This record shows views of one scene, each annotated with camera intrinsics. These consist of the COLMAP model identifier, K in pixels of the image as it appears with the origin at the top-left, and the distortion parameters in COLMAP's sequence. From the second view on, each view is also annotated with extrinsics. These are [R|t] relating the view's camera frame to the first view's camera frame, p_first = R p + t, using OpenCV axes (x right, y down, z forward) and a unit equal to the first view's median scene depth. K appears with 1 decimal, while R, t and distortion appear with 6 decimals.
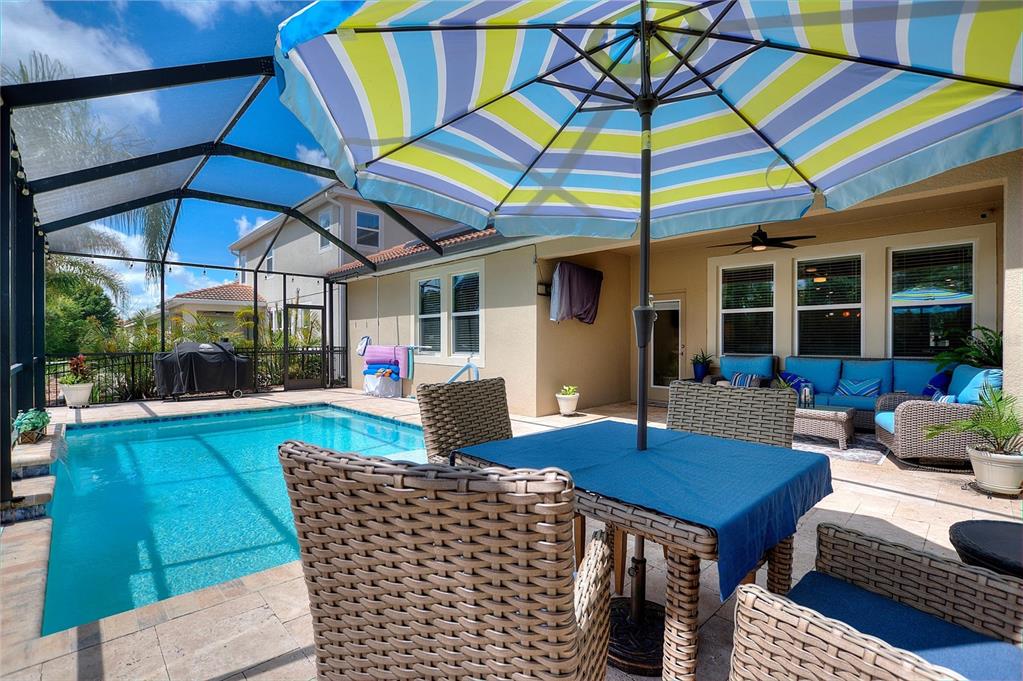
lens RADIAL K [[463.8, 0, 512.3], [0, 463.8, 346.2], [0, 0, 1]] dist [-0.001541, -0.001669]
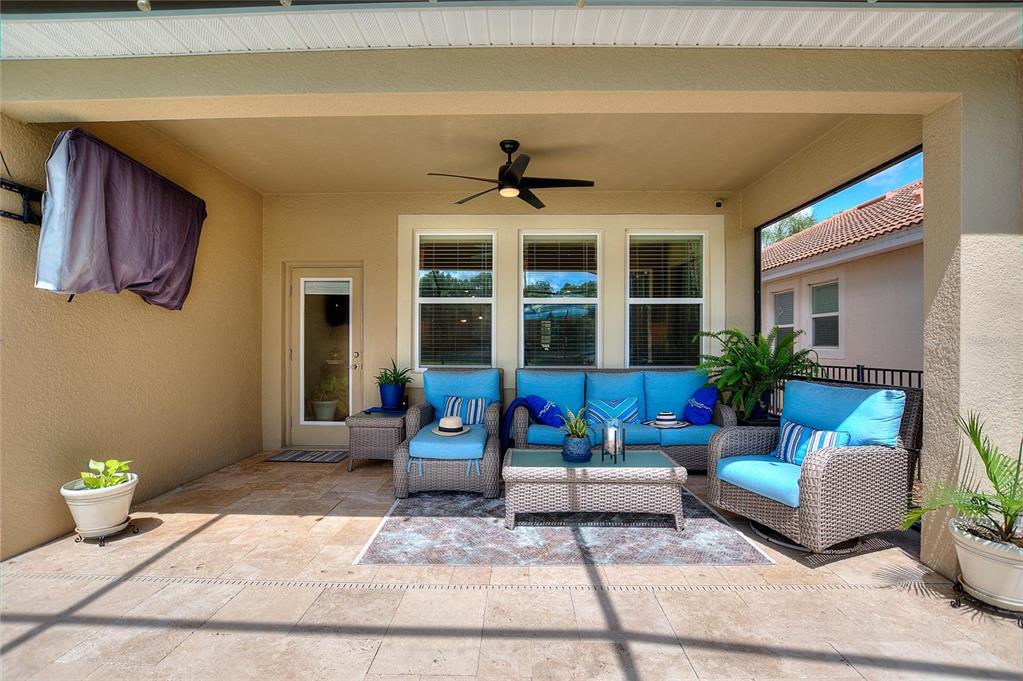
lens RADIAL K [[463.8, 0, 512.3], [0, 463.8, 346.2], [0, 0, 1]] dist [-0.001541, -0.001669]
pose [[0.710061, 0.002426, 0.704136, 0.091440], [0.003208, 0.999973, -0.006680, -0.006490], [-0.704133, 0.007002, 0.710034, 0.475405]]
